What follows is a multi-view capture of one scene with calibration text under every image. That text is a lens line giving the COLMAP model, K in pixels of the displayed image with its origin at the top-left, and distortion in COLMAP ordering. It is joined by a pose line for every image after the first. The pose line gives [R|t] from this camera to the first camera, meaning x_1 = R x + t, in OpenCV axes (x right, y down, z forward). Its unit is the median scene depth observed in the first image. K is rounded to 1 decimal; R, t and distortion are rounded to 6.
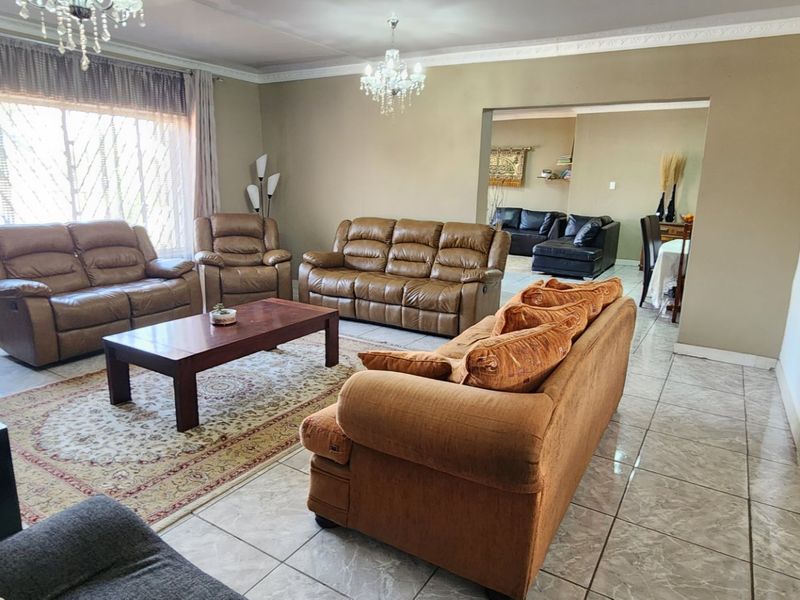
lens RADIAL K [[532.8, 0, 401.9], [0, 532.8, 304.4], [0, 0, 1]] dist [0.008722, -0.004488]
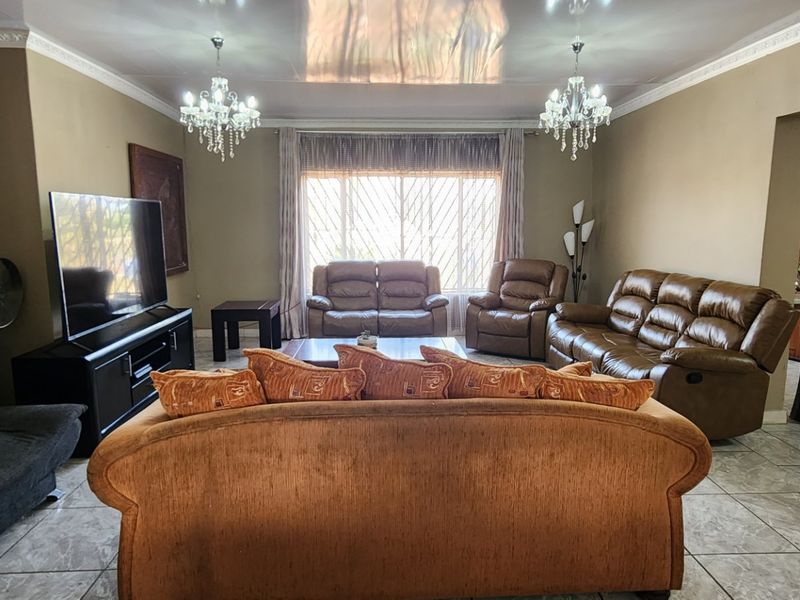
lens RADIAL K [[532.8, 0, 402.5], [0, 532.8, 300.4], [0, 0, 1]] dist [0.008722, -0.004488]
pose [[0.569932, 0.098776, -0.815733, 0.425265], [-0.176877, 0.984223, -0.004402, -0.049562], [0.802429, 0.146793, 0.578411, 0.244903]]
